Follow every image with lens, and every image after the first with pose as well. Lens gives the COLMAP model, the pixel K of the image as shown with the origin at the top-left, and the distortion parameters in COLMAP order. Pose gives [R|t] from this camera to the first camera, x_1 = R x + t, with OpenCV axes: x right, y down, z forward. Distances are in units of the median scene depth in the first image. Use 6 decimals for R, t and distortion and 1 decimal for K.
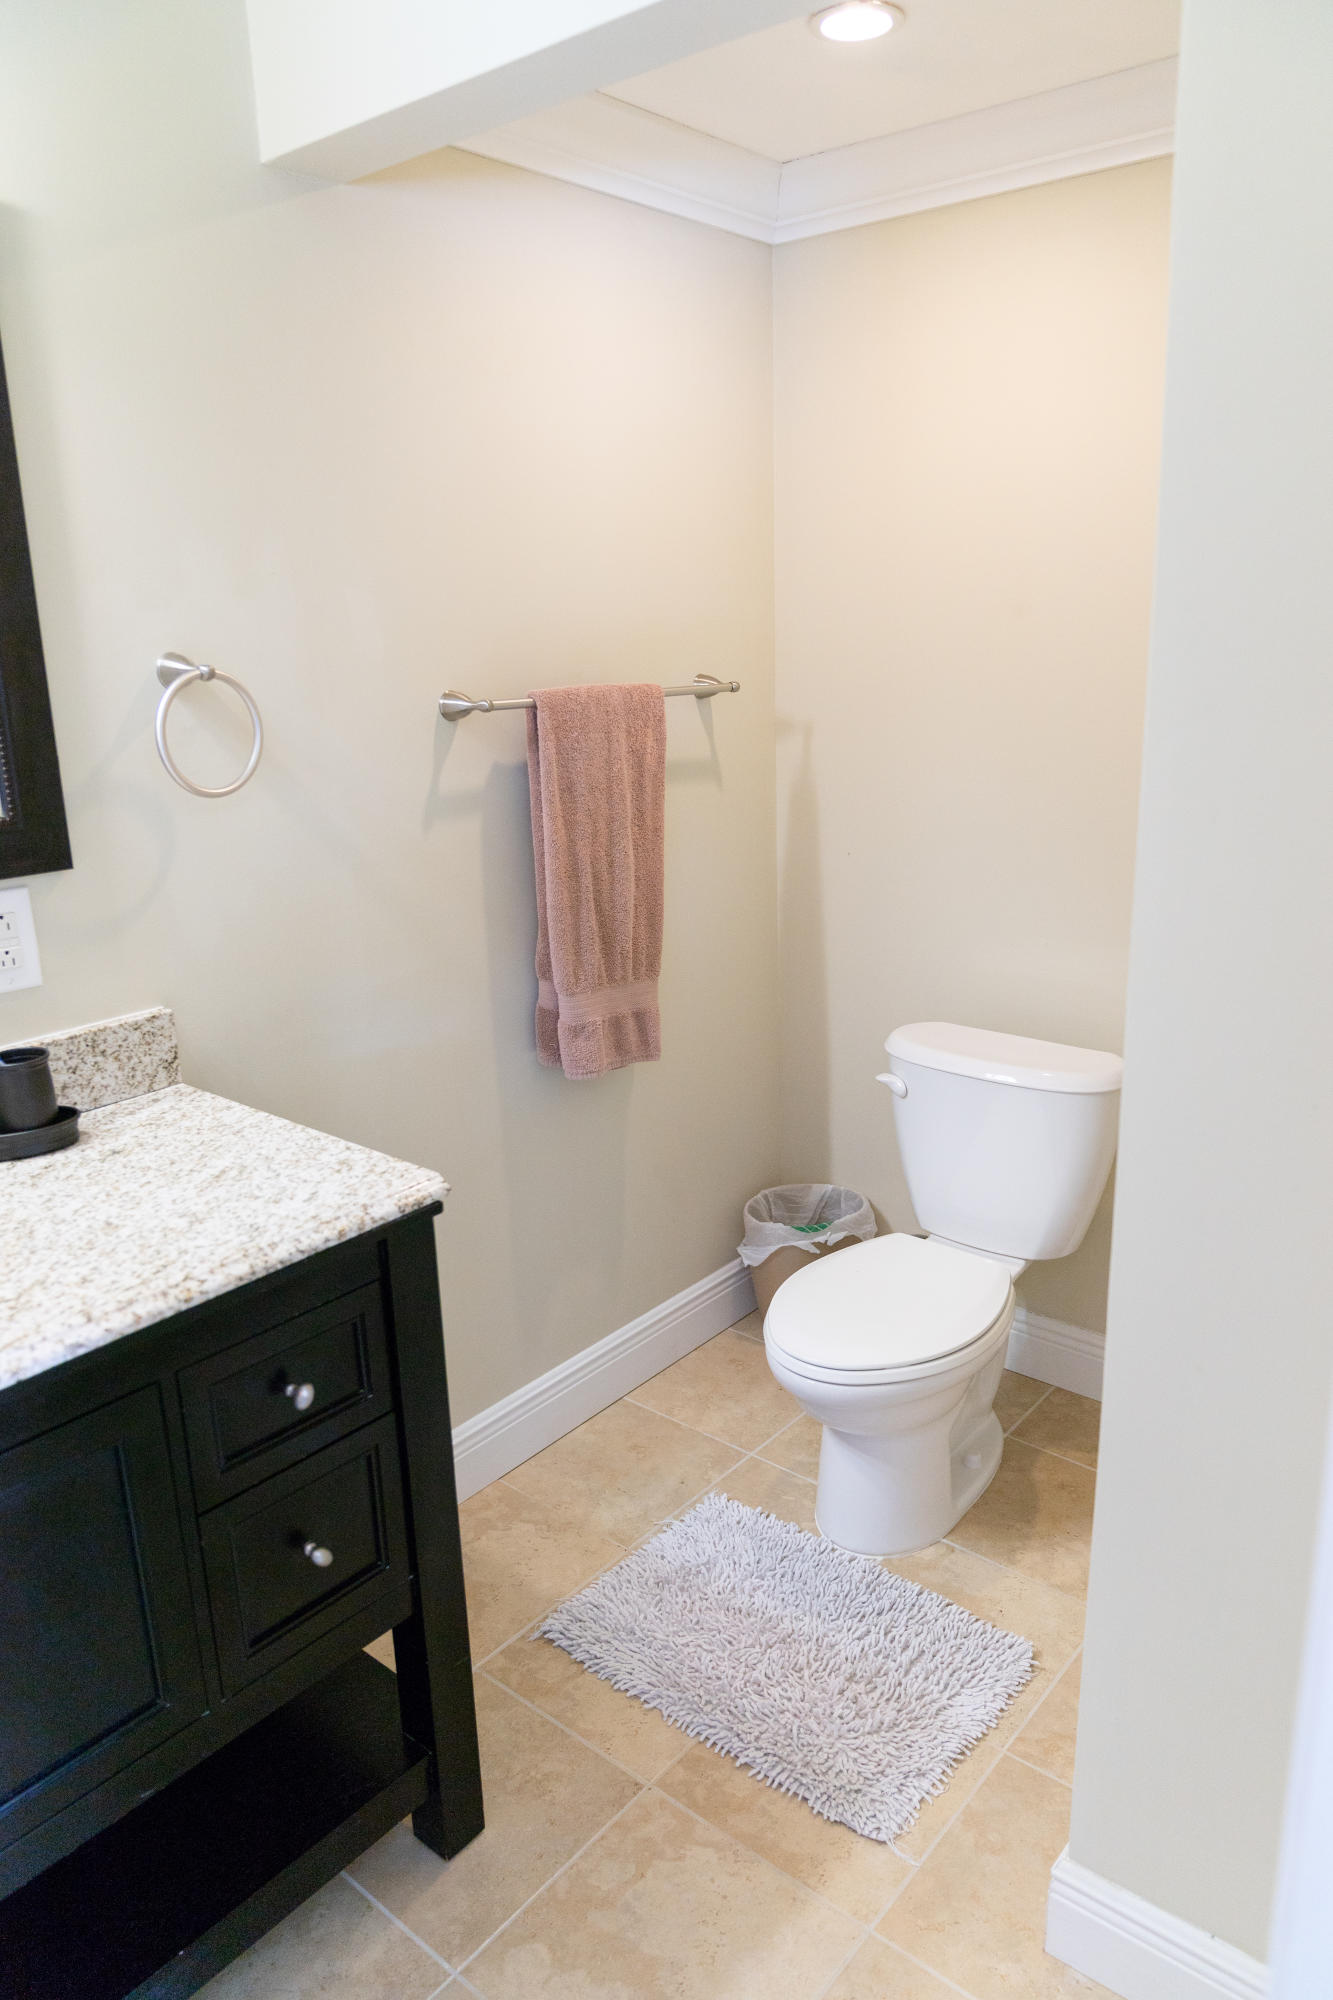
lens RADIAL K [[1389.4, 0, 666.8], [0, 1389.4, 1000.7], [0, 0, 1]] dist [-0.004461, -0.000735]
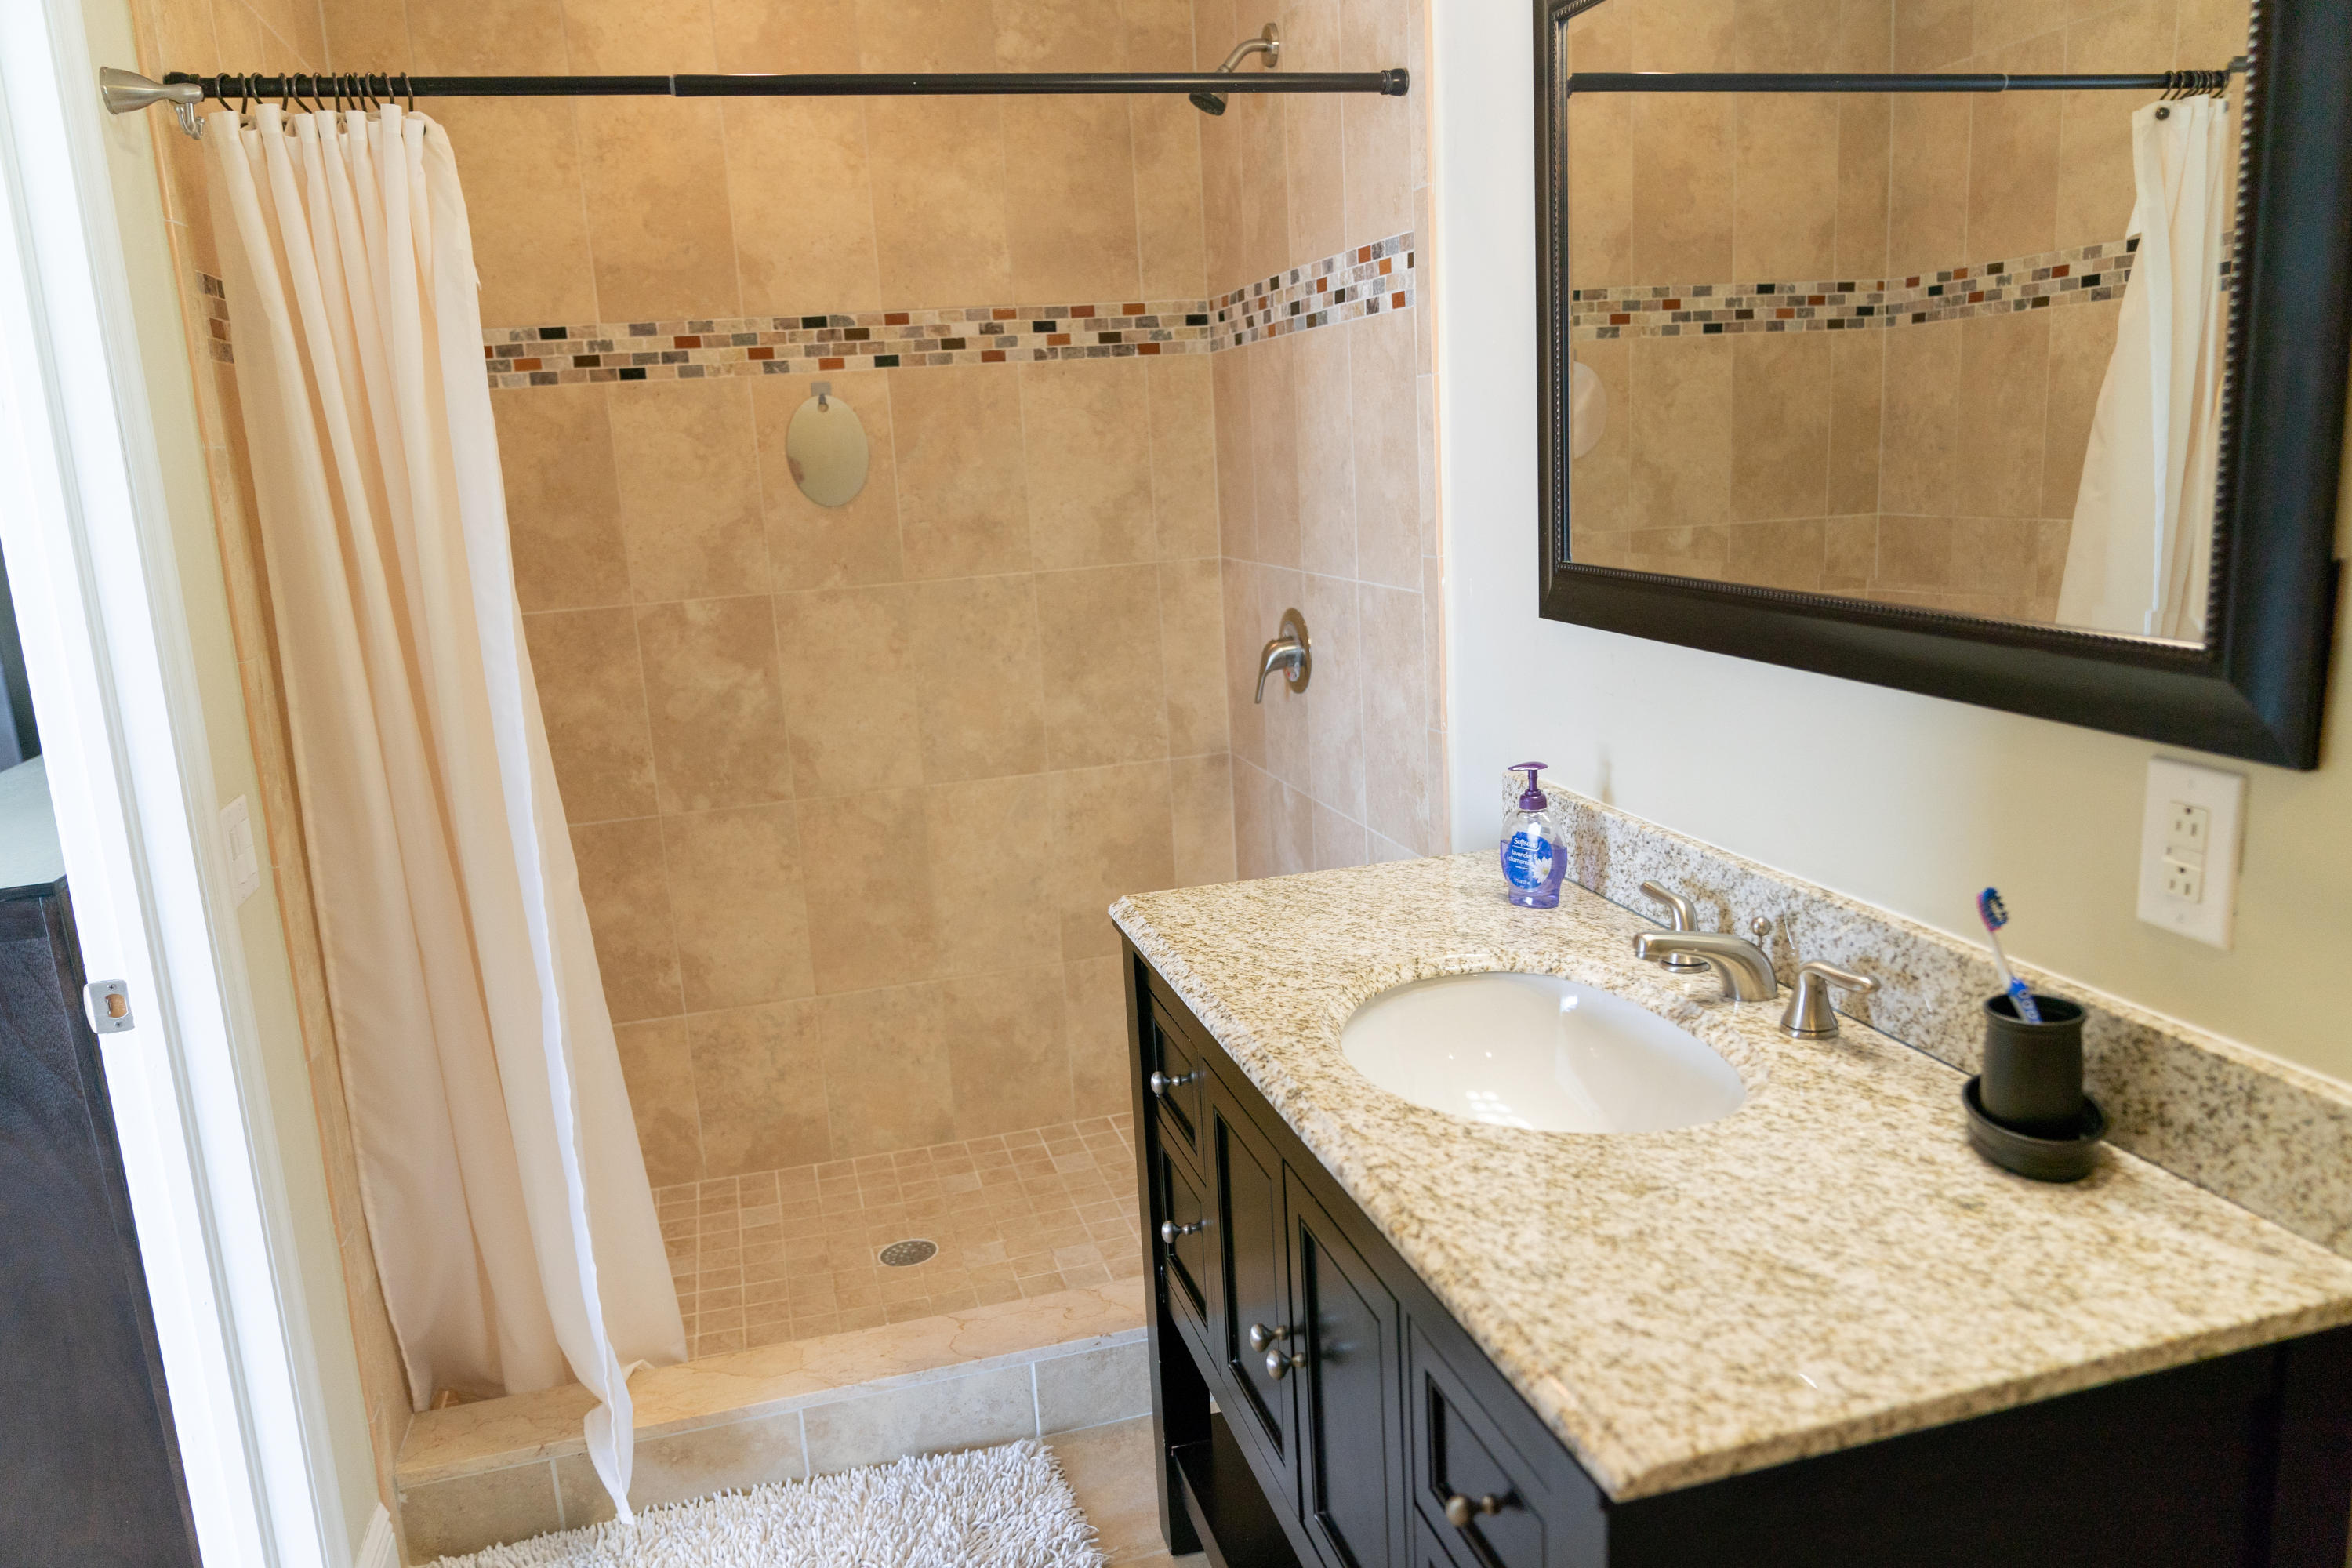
lens RADIAL K [[1634.0, 0, 1174.5], [0, 1634.0, 784.4], [0, 0, 1]] dist [-0.004461, -0.000735]
pose [[-0.560291, 0.233491, -0.794705, 0.324098], [-0.147506, 0.915983, 0.373119, -0.279303], [0.815056, 0.326279, -0.478775, 1.030928]]
